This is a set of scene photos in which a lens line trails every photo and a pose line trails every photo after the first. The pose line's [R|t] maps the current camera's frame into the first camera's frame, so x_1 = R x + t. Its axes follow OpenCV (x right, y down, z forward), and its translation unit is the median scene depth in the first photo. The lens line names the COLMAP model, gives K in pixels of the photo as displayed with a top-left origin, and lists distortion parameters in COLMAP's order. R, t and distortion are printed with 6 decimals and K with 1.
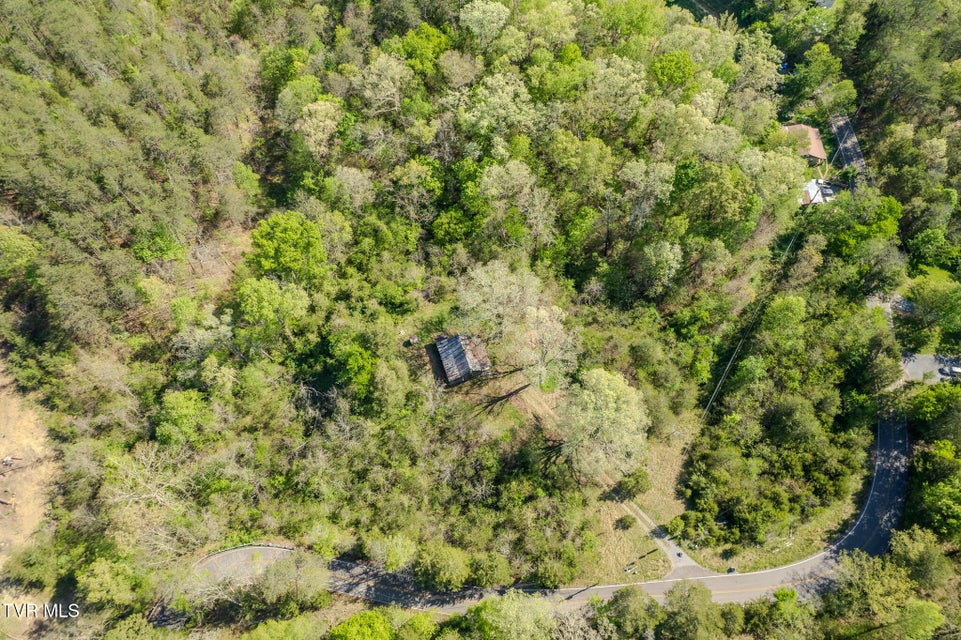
lens RADIAL K [[611.1, 0, 480.5], [0, 611.1, 320.0], [0, 0, 1]] dist [-0.061864, 0.055552]
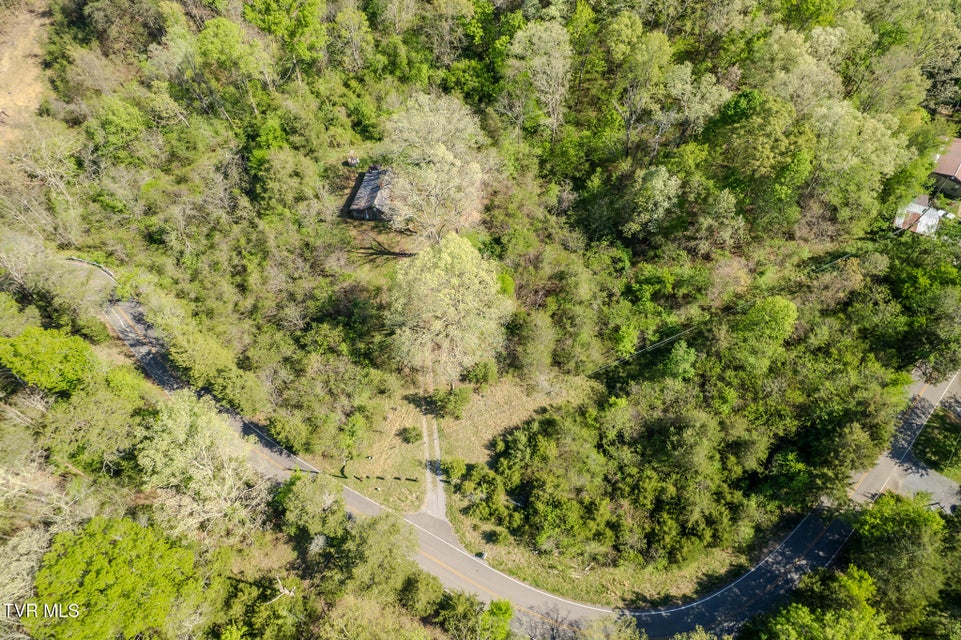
lens RADIAL K [[611.1, 0, 480.5], [0, 611.1, 320.0], [0, 0, 1]] dist [-0.061864, 0.055552]
pose [[0.845400, 0.463617, -0.265249, 0.434899], [-0.464289, 0.883354, 0.064198, 0.105509], [0.264072, 0.068879, 0.962040, 0.245693]]
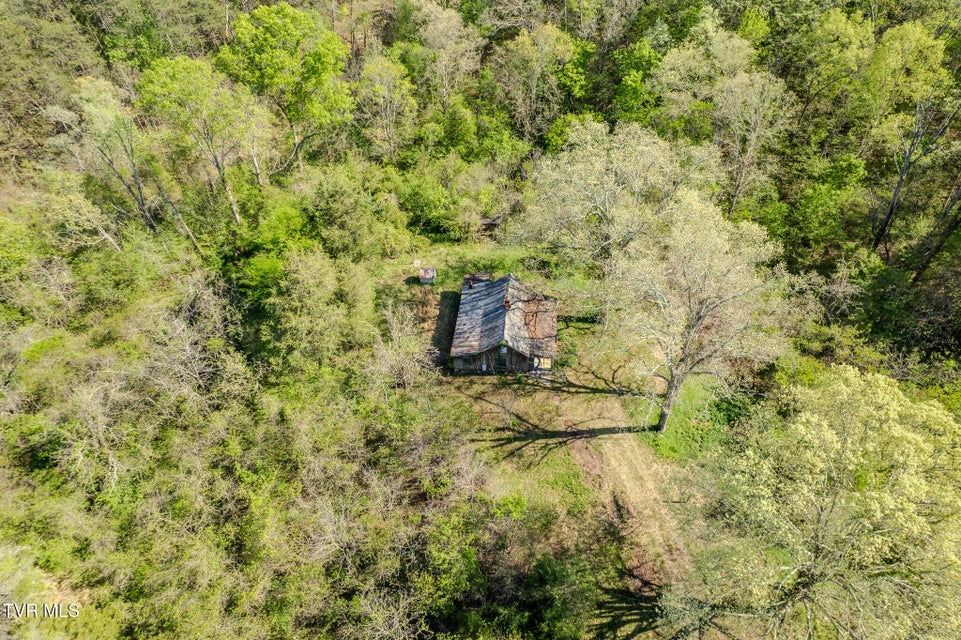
lens RADIAL K [[611.1, 0, 480.5], [0, 611.1, 320.0], [0, 0, 1]] dist [-0.061864, 0.055552]
pose [[0.912919, 0.289505, -0.287691, 0.093118], [-0.353524, 0.913152, -0.202913, 0.169943], [0.203961, 0.286949, 0.935981, 0.627804]]
